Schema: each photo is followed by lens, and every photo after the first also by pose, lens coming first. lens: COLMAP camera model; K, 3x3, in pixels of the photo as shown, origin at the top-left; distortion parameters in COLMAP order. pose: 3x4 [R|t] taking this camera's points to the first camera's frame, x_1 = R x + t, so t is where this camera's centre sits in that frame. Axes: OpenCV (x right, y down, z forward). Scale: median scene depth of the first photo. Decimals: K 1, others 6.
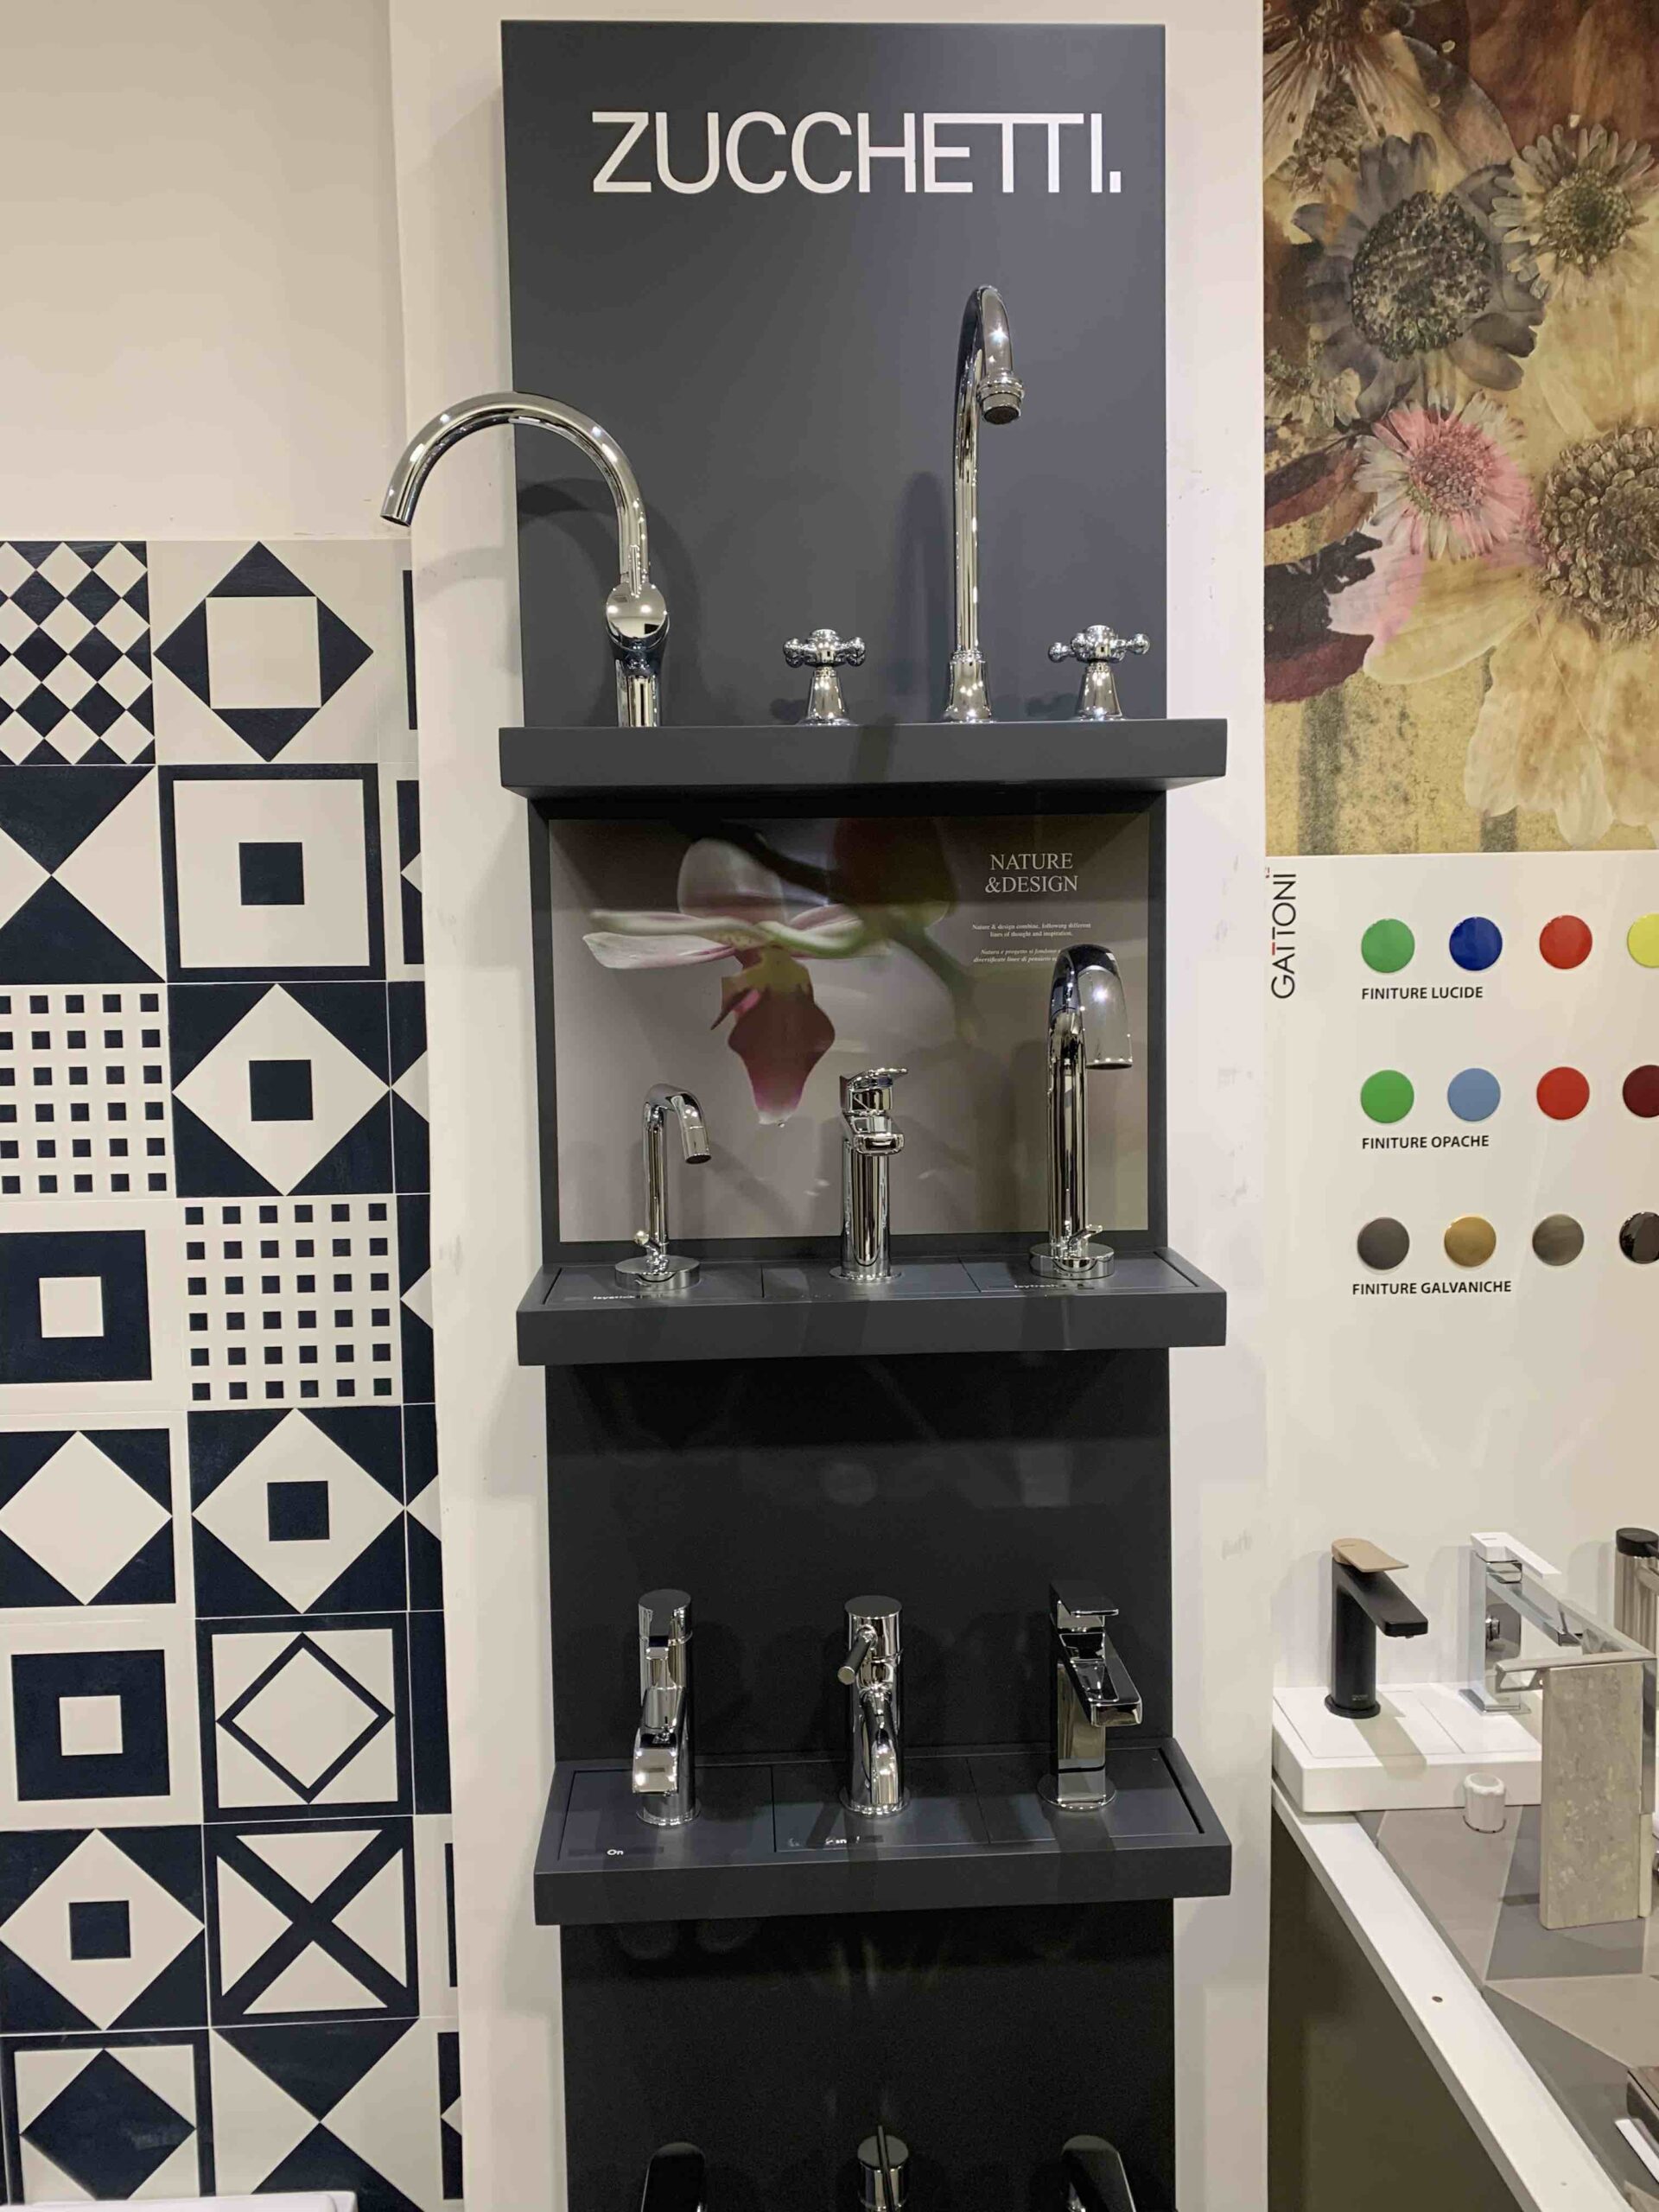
lens RADIAL K [[1717.4, 0, 812.4], [0, 1717.4, 1097.0], [0, 0, 1]] dist [0.014270, -0.001216]
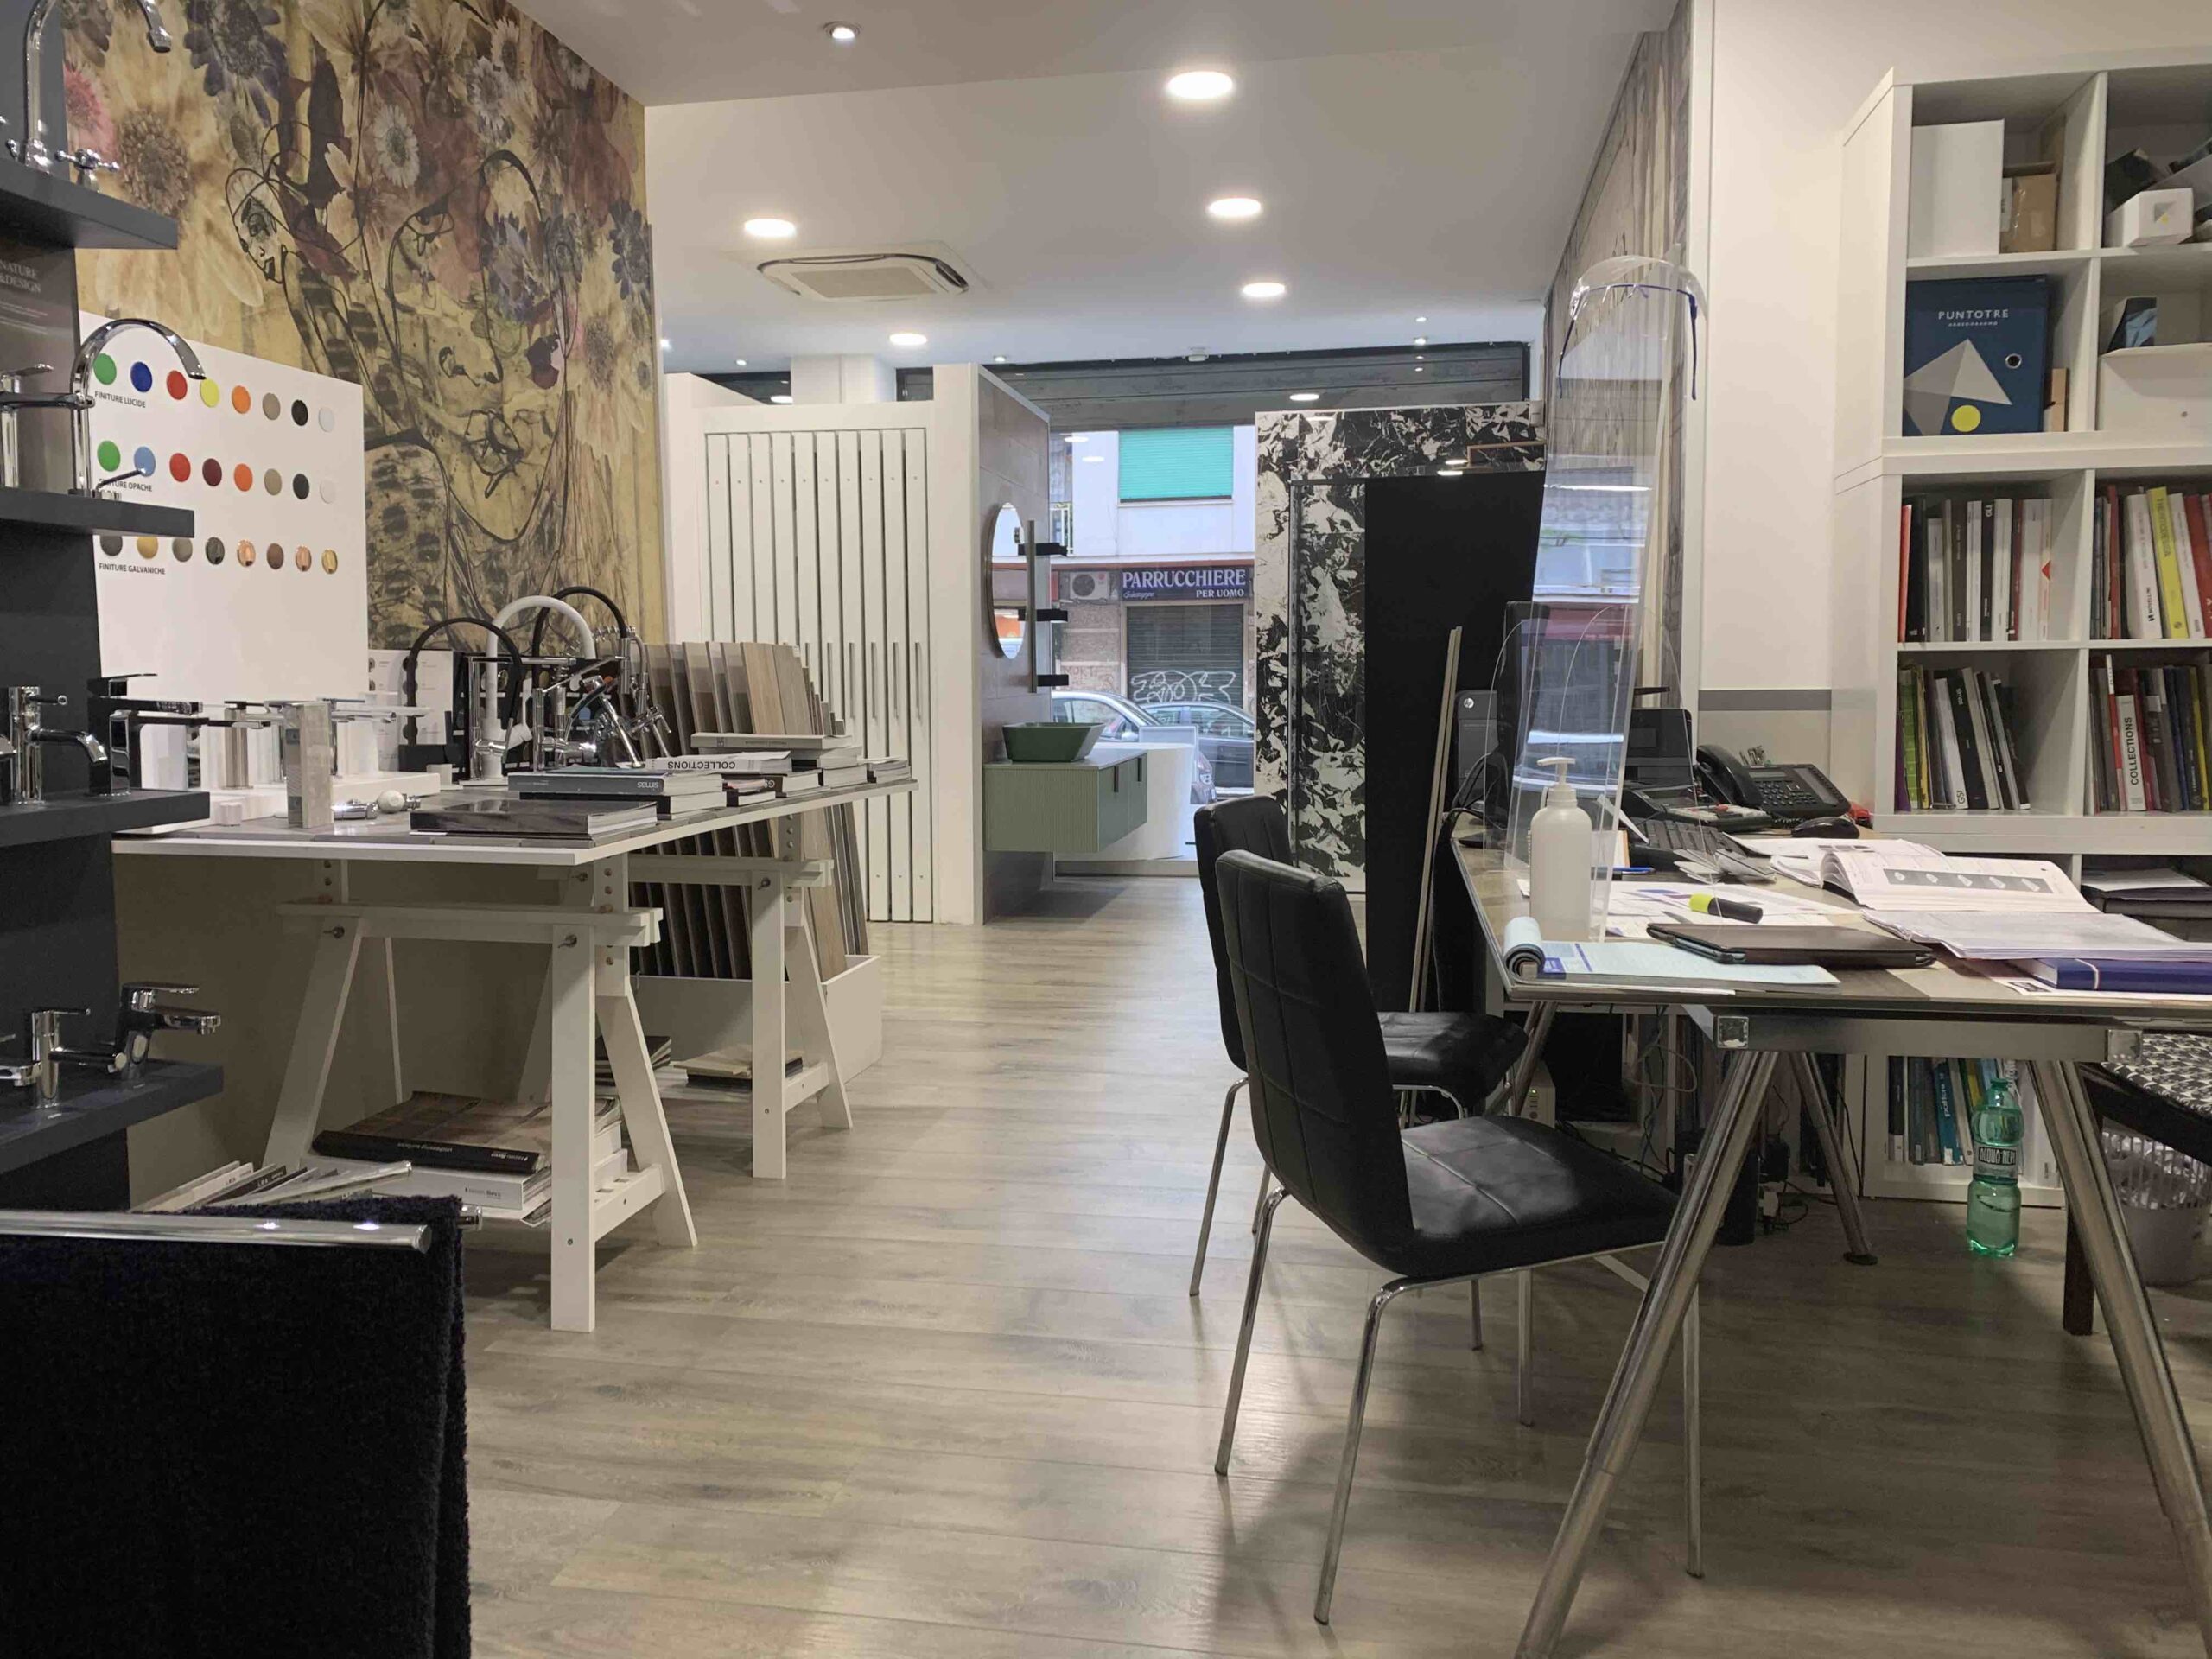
lens RADIAL K [[1717.4, 0, 1097.7], [0, 1717.4, 820.8], [0, 0, 1]] dist [0.014270, -0.001216]
pose [[0.198570, -0.069680, 0.977607, -1.386261], [0.071269, 0.995855, 0.056505, 0.391125], [-0.977492, 0.058452, 0.202713, -0.372605]]
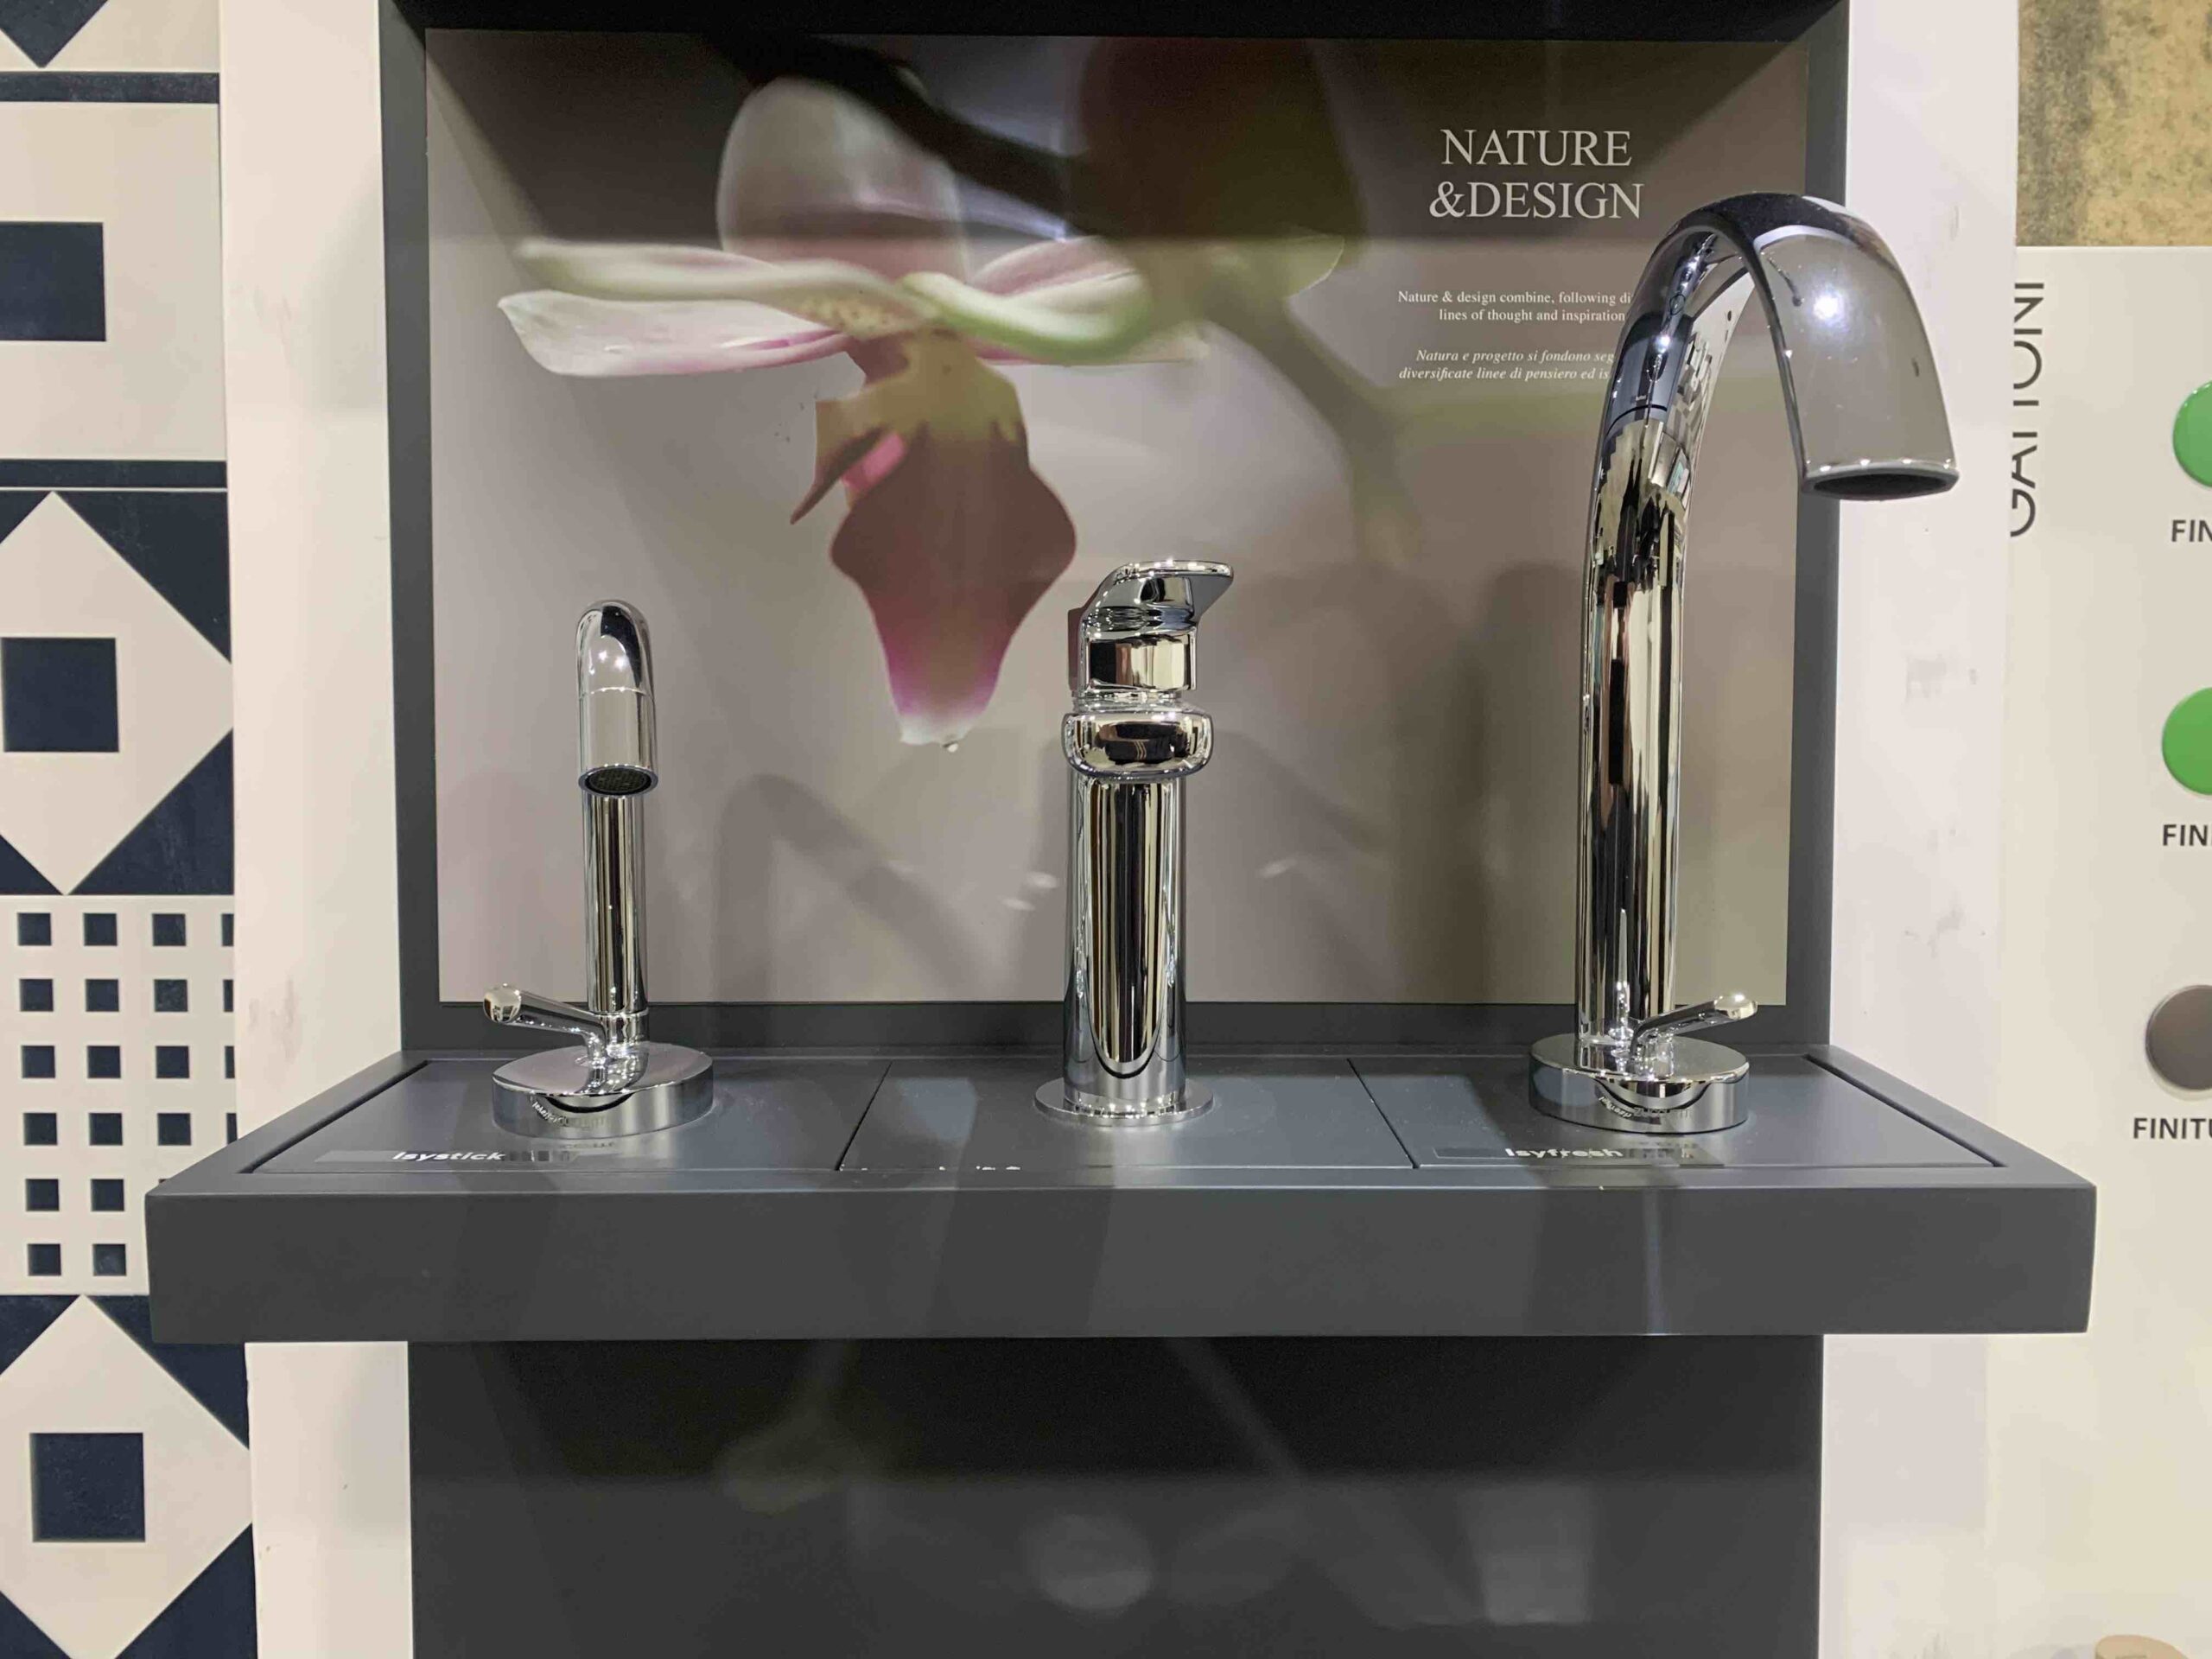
lens RADIAL K [[1717.4, 0, 1126.2], [0, 1717.4, 815.2], [0, 0, 1]] dist [0.014270, -0.001216]
pose [[0.999495, 0.020695, -0.024096, 0.037958], [-0.020977, 0.999714, -0.011485, 0.038223], [0.023851, 0.011984, 0.999644, 0.565888]]
